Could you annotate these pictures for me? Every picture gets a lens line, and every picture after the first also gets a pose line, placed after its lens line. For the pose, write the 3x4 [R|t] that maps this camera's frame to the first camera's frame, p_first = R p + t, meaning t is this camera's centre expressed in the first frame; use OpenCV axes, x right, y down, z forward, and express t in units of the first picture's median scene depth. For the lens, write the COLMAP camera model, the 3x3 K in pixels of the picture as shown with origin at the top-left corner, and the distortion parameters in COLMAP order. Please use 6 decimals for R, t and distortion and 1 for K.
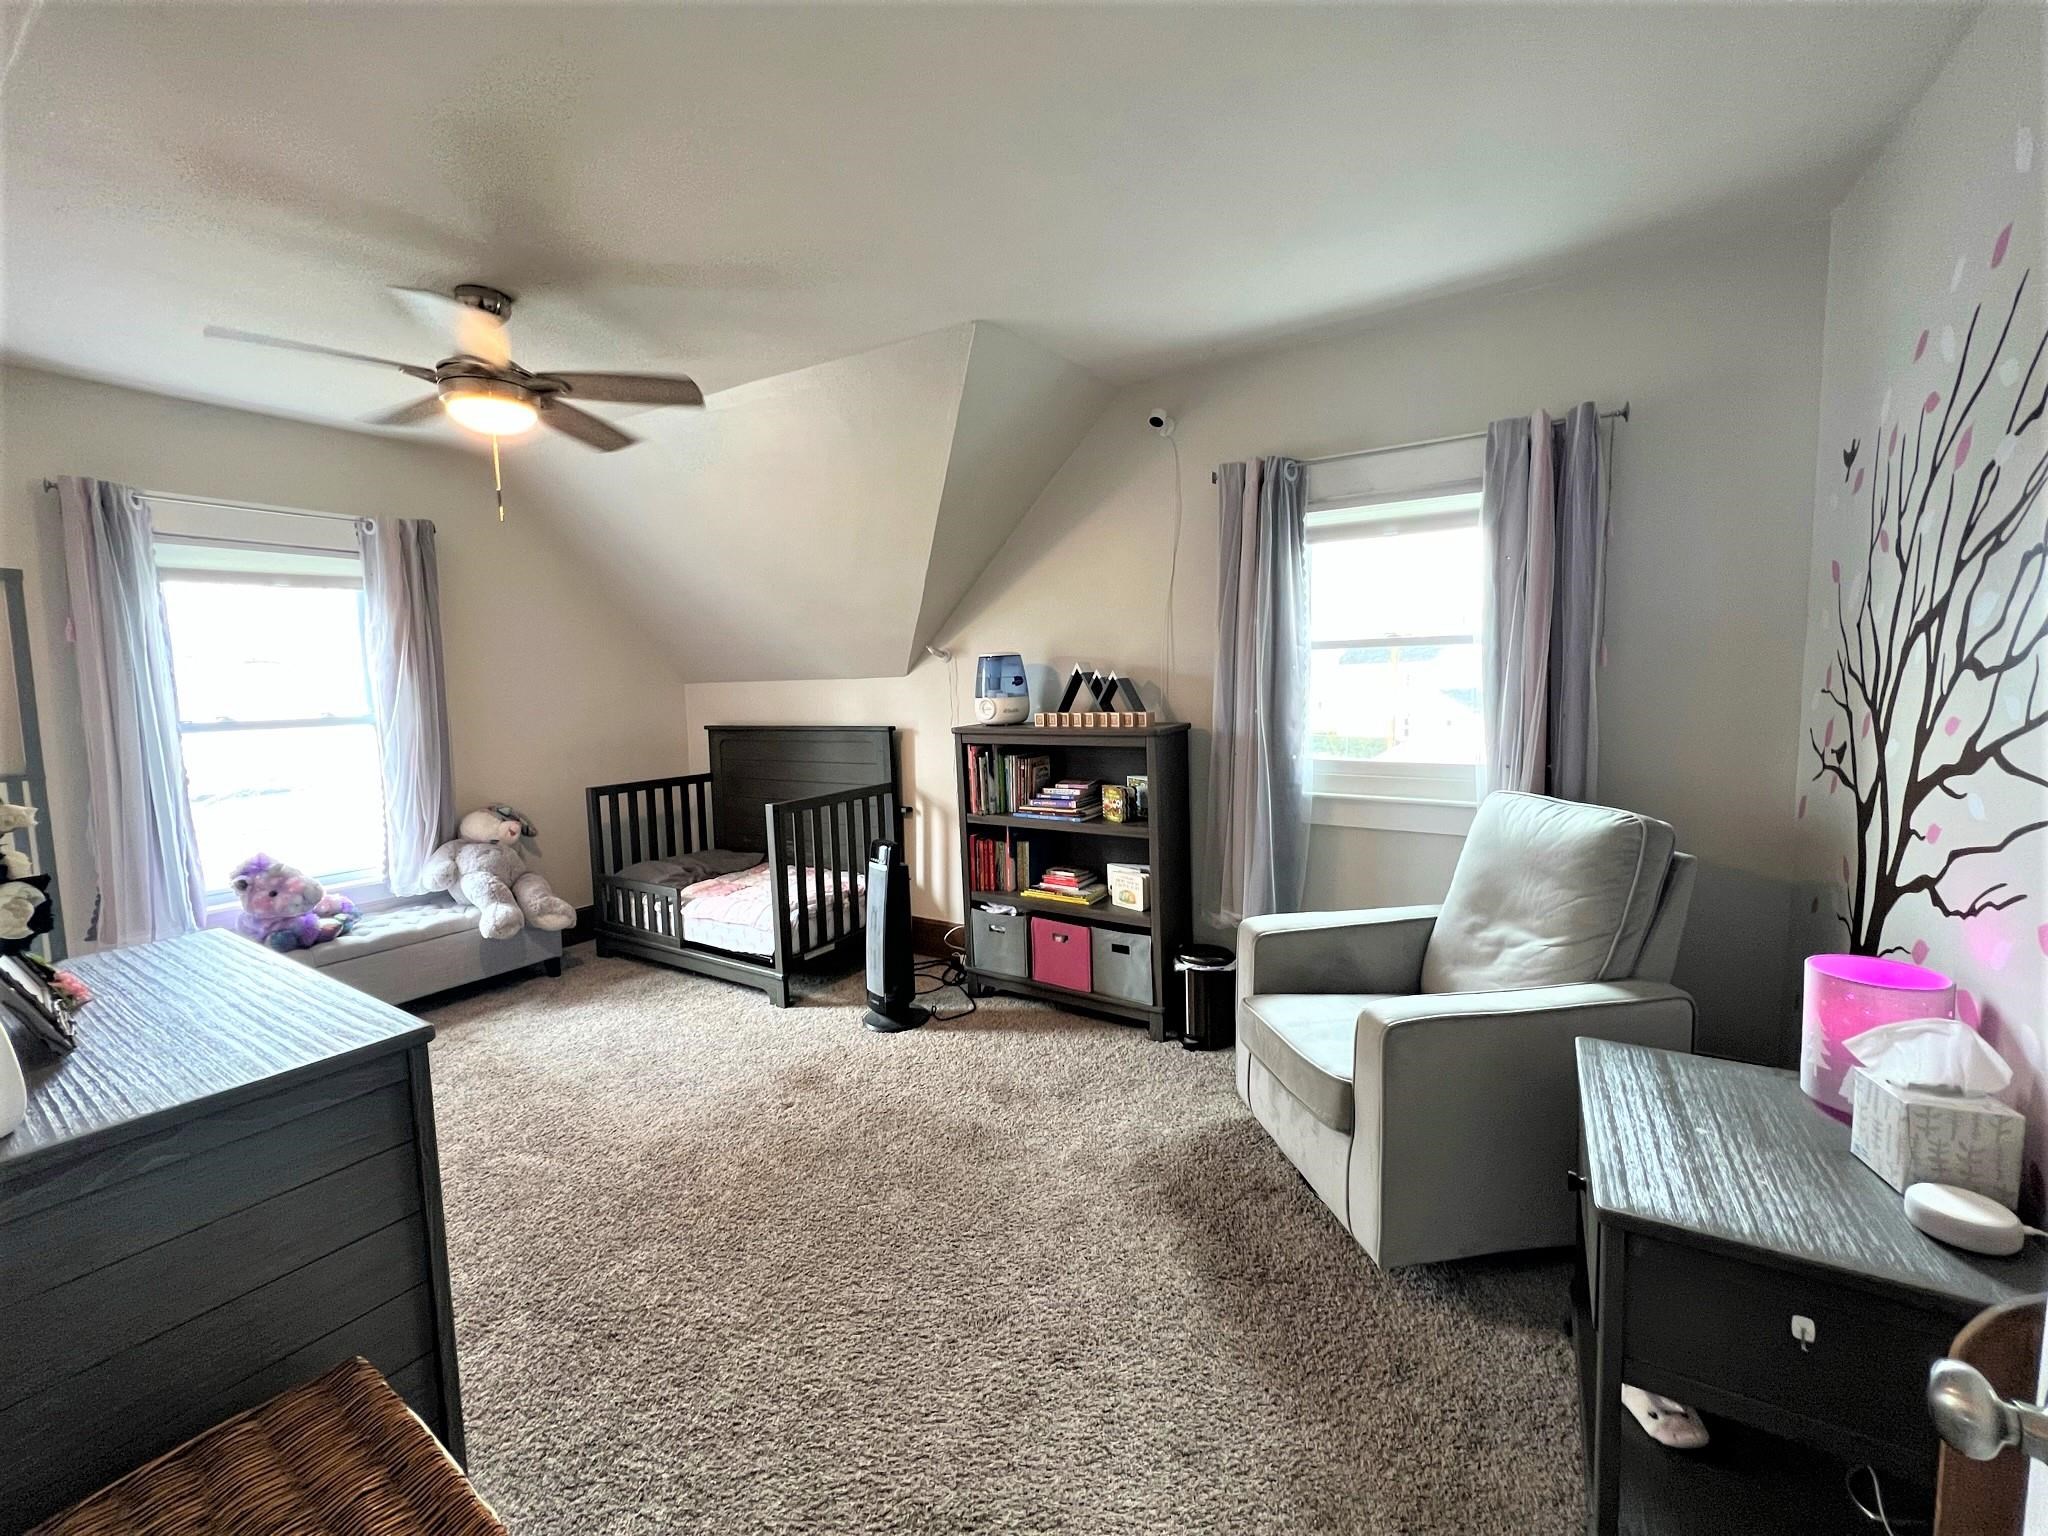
lens RADIAL K [[827.8, 0, 1019.2], [0, 827.8, 760.6], [0, 0, 1]] dist [-0.000271, -0.000046]
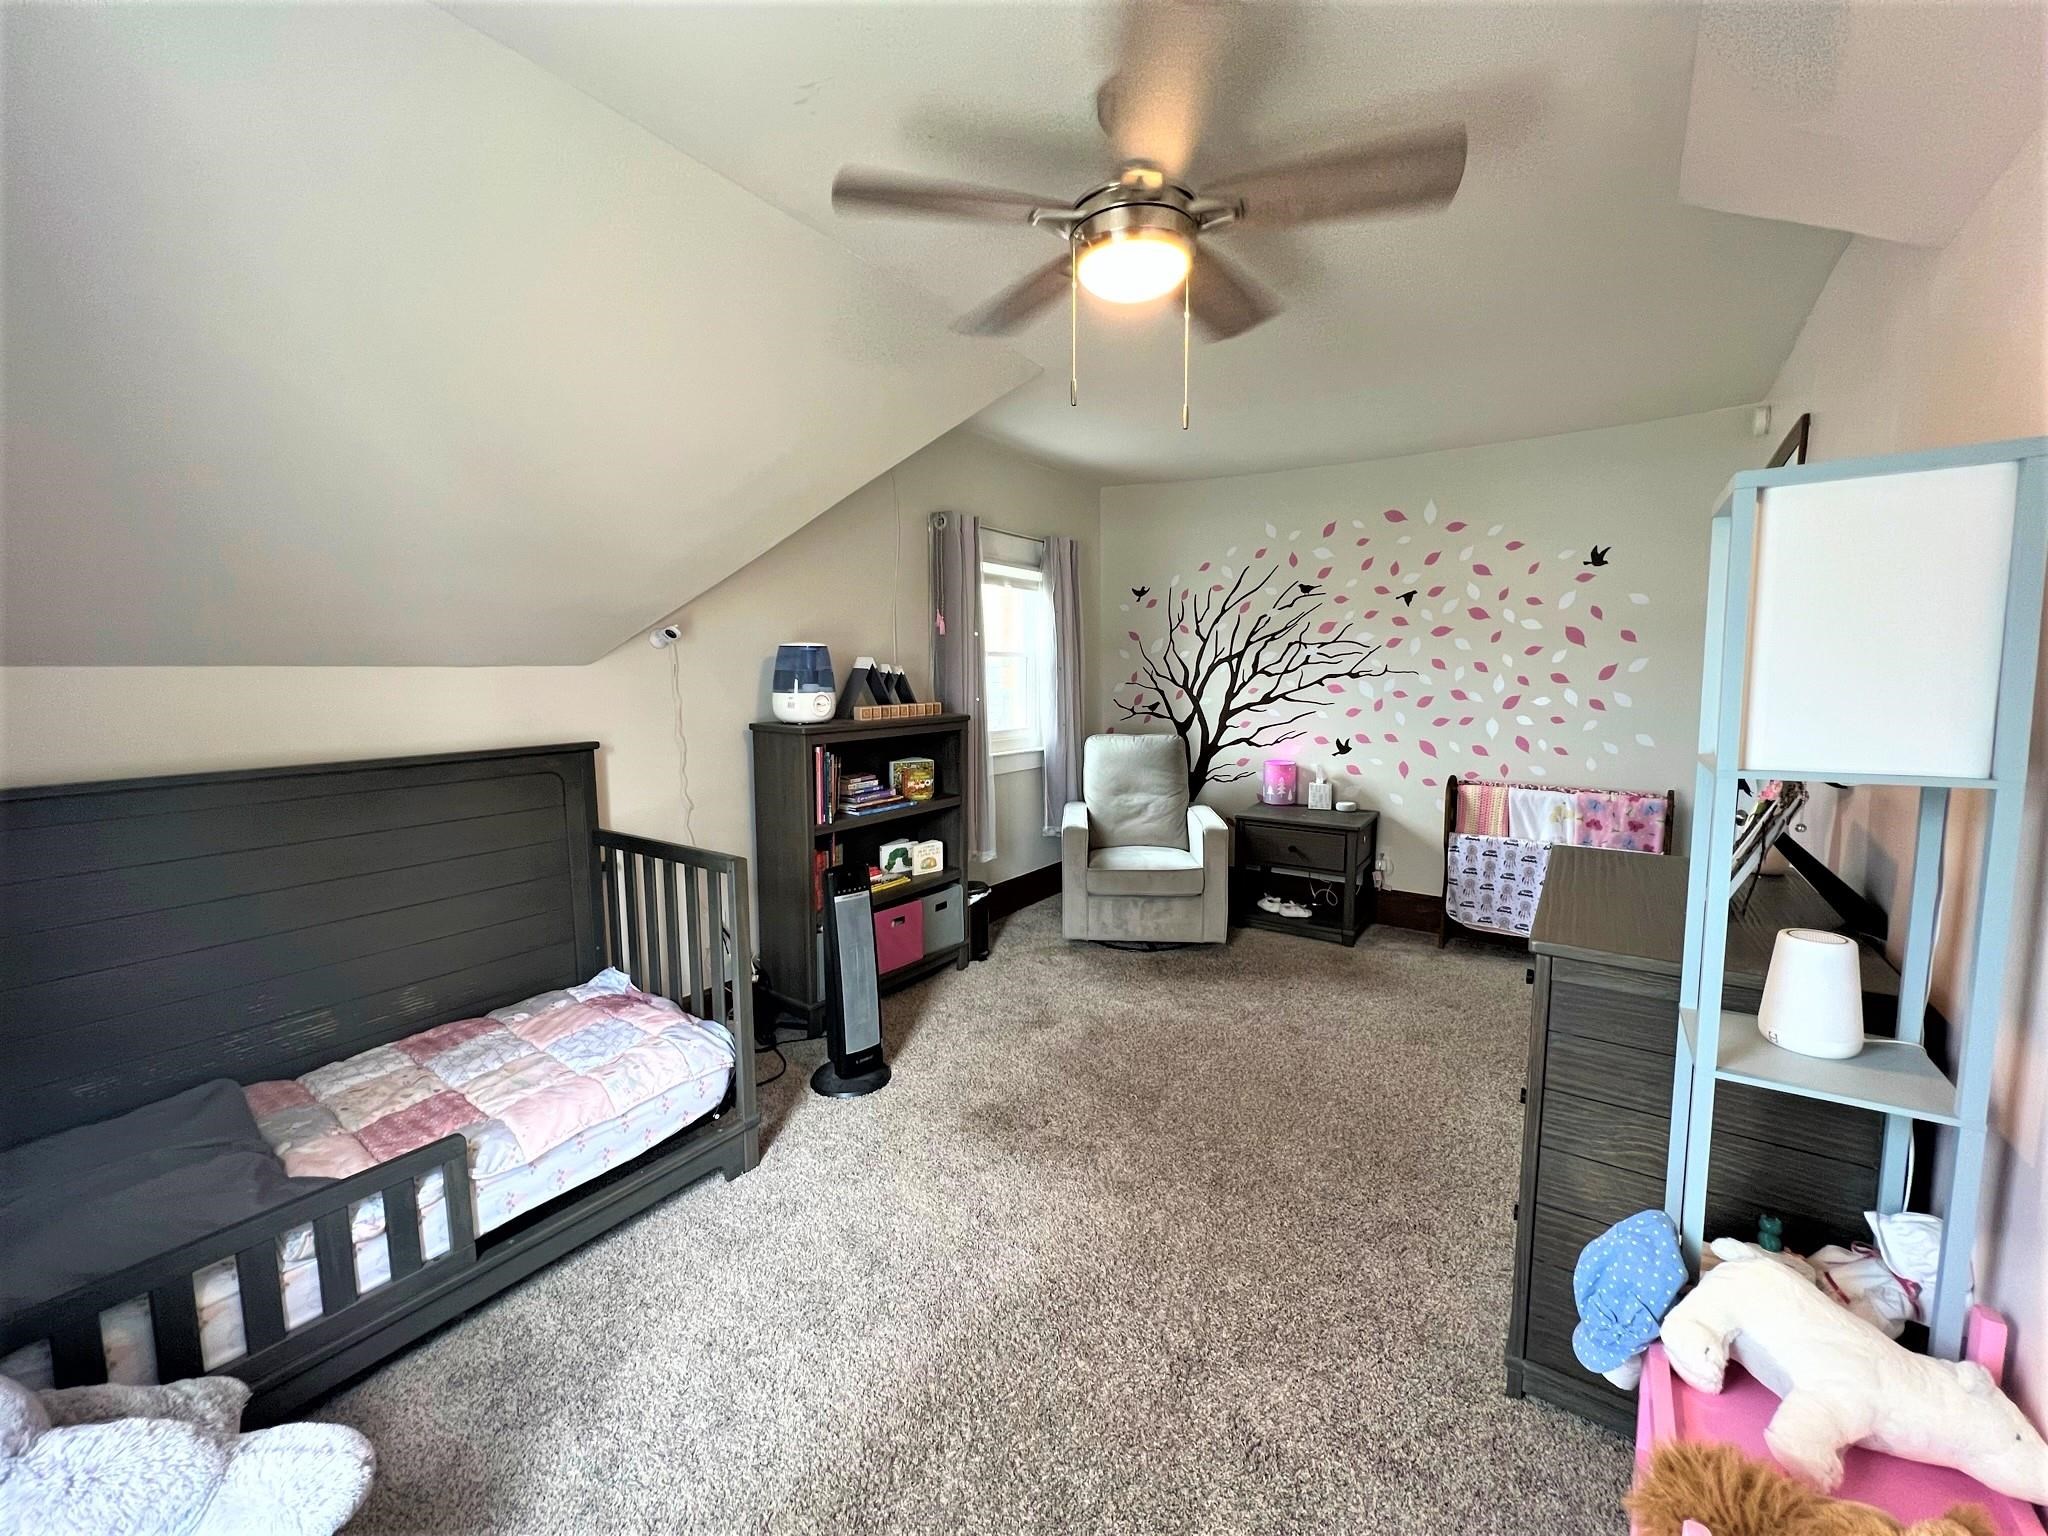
lens RADIAL K [[827.8, 0, 1019.2], [0, 827.8, 760.6], [0, 0, 1]] dist [-0.000271, -0.000046]
pose [[0.035896, -0.080571, 0.996102, -1.340149], [0.104626, 0.991570, 0.076434, -0.069553], [-0.993864, 0.101475, 0.044023, 1.081240]]
